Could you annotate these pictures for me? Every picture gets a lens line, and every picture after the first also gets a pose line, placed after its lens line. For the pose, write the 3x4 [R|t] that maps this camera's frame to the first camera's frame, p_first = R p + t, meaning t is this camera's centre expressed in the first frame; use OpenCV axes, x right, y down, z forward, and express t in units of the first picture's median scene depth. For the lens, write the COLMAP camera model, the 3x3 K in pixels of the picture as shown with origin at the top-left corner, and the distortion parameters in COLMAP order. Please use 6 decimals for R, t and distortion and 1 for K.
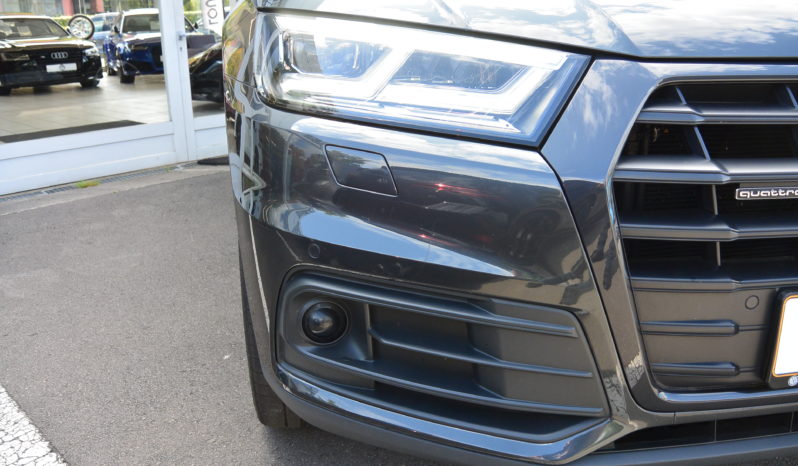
lens RADIAL K [[689.1, 0, 417.4], [0, 689.1, 233.4], [0, 0, 1]] dist [-0.131800, 0.051461]
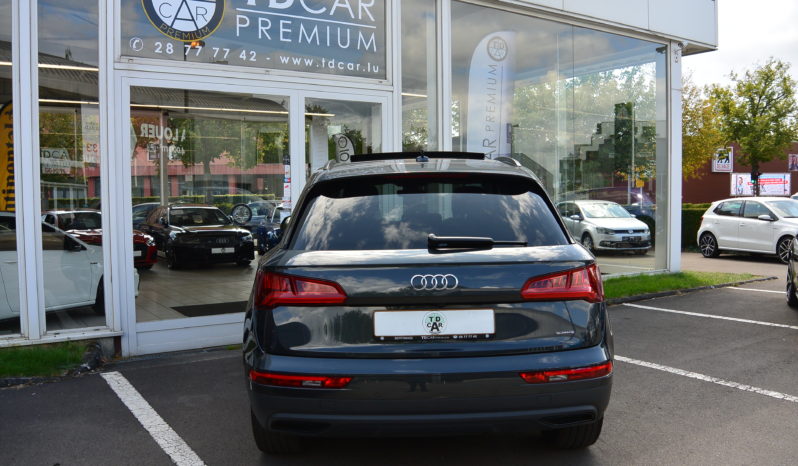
lens RADIAL K [[689.1, 0, 417.4], [0, 689.1, 233.4], [0, 0, 1]] dist [-0.131800, 0.051461]
pose [[0.979799, 0.015410, -0.199389, 0.217775], [-0.064425, 0.968196, -0.241755, 0.021209], [0.189322, 0.249717, 0.949631, -0.446420]]
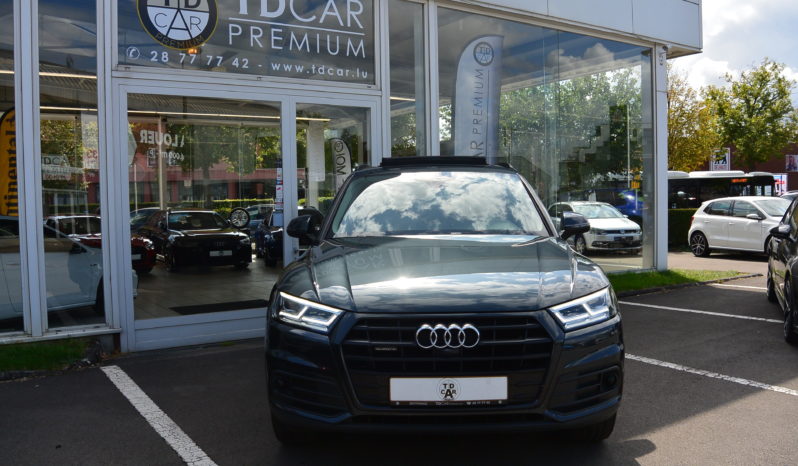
lens RADIAL K [[689.1, 0, 417.4], [0, 689.1, 233.4], [0, 0, 1]] dist [-0.131800, 0.051461]
pose [[0.979699, 0.006067, -0.200384, 0.260721], [-0.056598, 0.967253, -0.247424, 0.045162], [0.192321, 0.253742, 0.947960, -0.494033]]
